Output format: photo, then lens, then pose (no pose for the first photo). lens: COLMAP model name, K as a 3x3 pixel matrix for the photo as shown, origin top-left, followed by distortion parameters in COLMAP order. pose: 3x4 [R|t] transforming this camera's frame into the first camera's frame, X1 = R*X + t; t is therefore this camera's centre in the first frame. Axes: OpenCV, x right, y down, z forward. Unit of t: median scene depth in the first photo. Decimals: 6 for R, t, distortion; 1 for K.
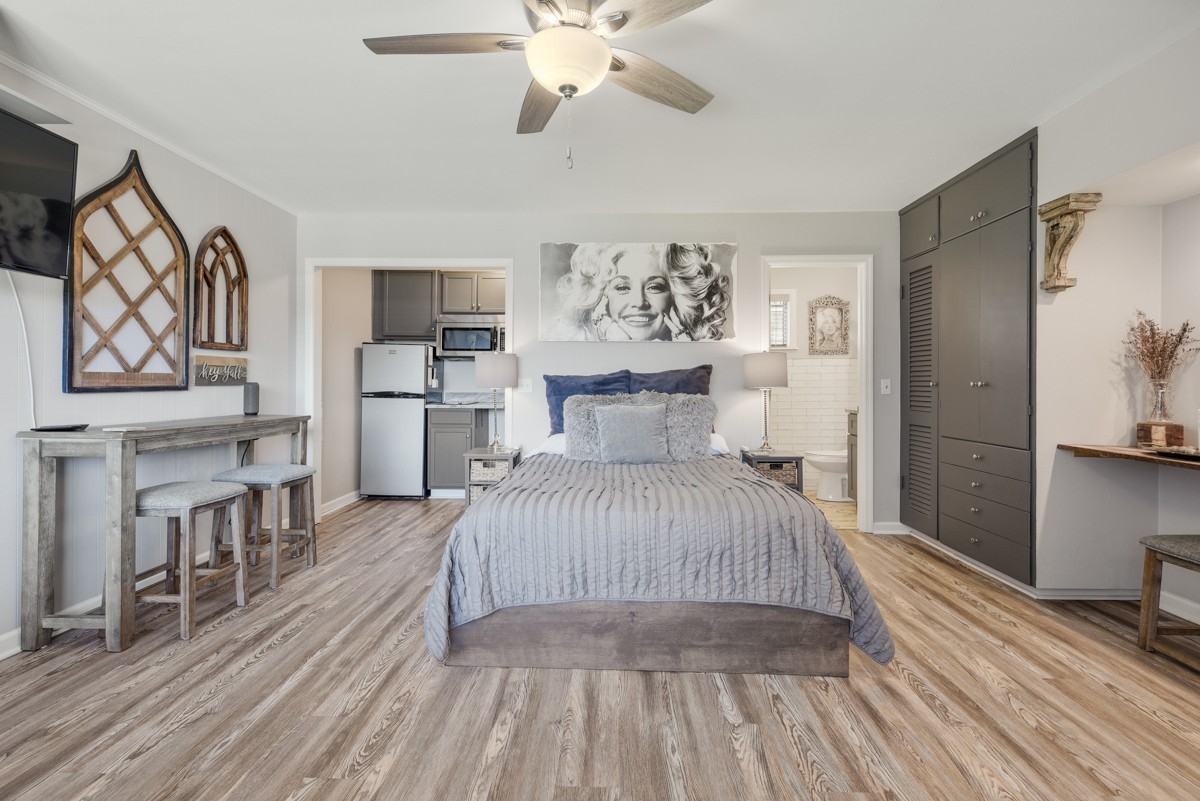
lens RADIAL K [[549.1, 0, 601.3], [0, 549.1, 384.0], [0, 0, 1]] dist [0.001142, -0.000625]
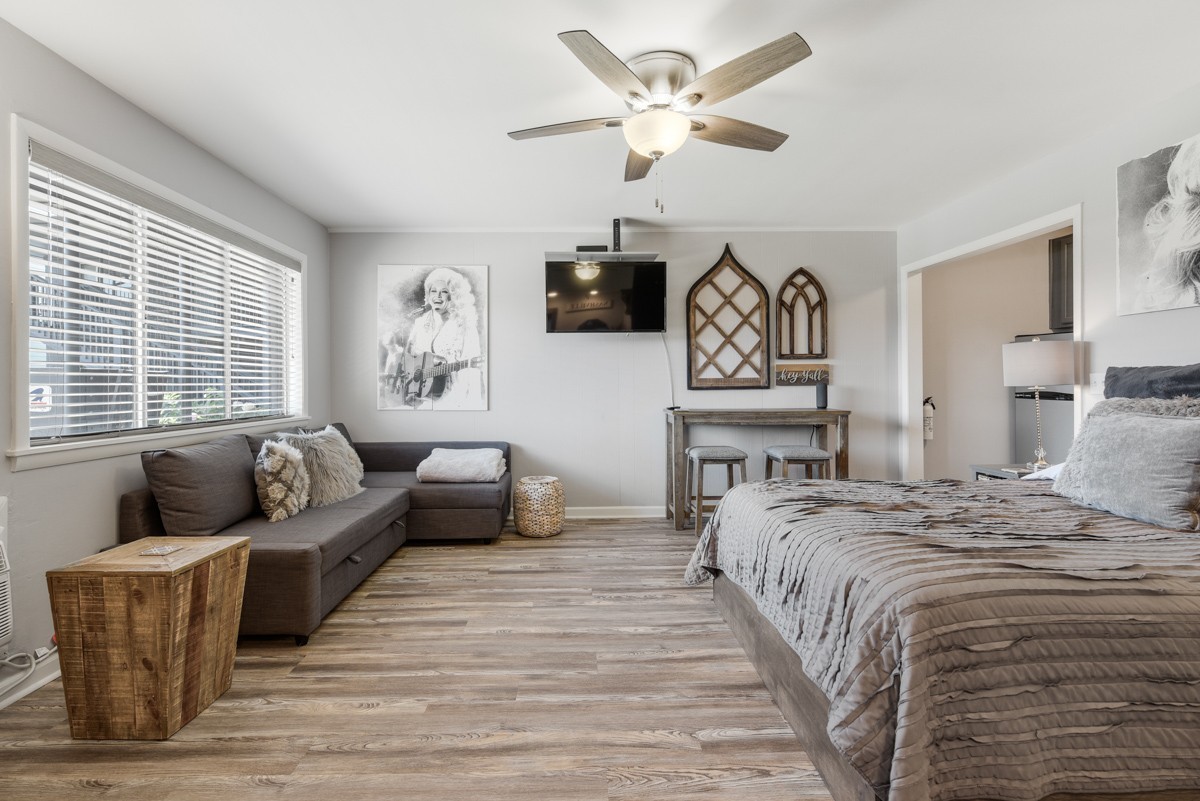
lens RADIAL K [[547.9, 0, 580.2], [0, 547.9, 382.6], [0, 0, 1]] dist [0.002320, -0.001148]
pose [[0.043494, -0.009298, -0.999010, 0.522687], [0.007646, 0.999931, -0.008974, 0.003050], [0.999024, -0.007248, 0.043562, 0.330033]]
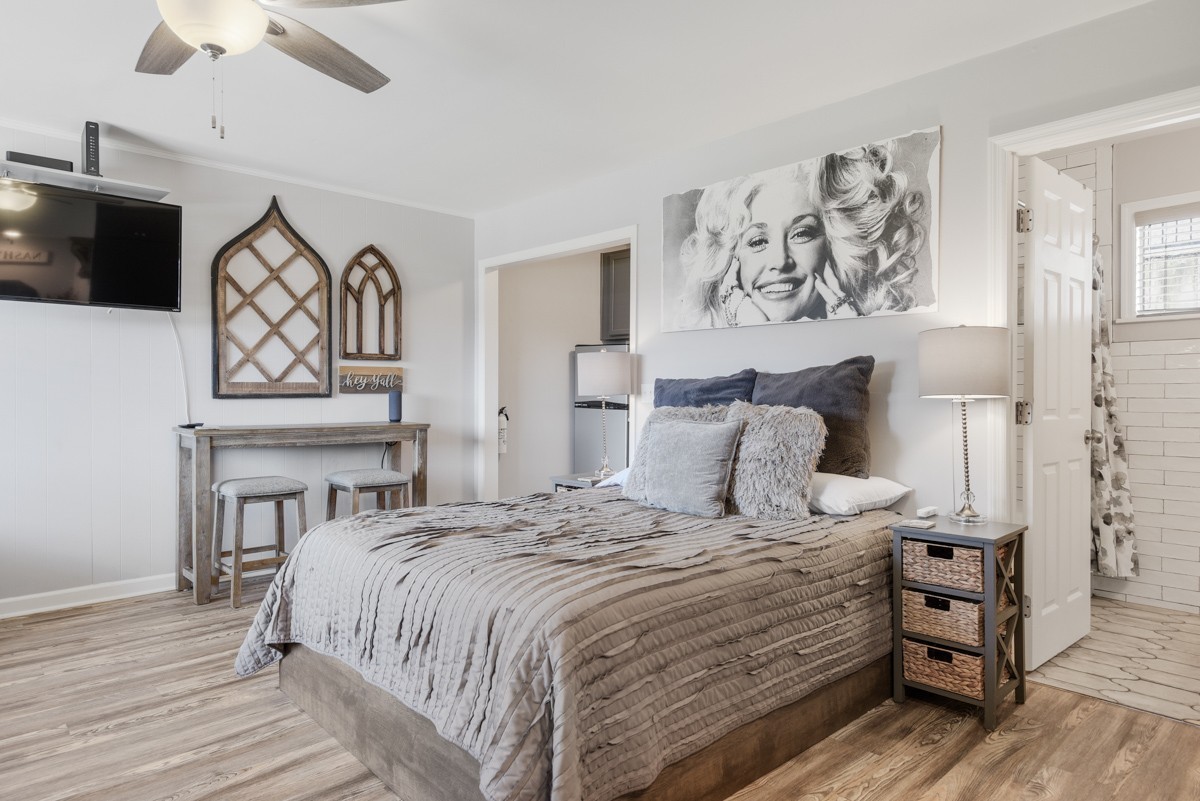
lens RADIAL K [[715.2, 0, 596.3], [0, 715.2, 397.8], [0, 0, 1]] dist [0.003676, 0.000088]
pose [[0.703795, 0.003570, -0.710394, 0.506981], [0.001022, 0.999981, 0.006038, 0.002852], [0.710402, -0.004976, 0.703778, 0.272945]]
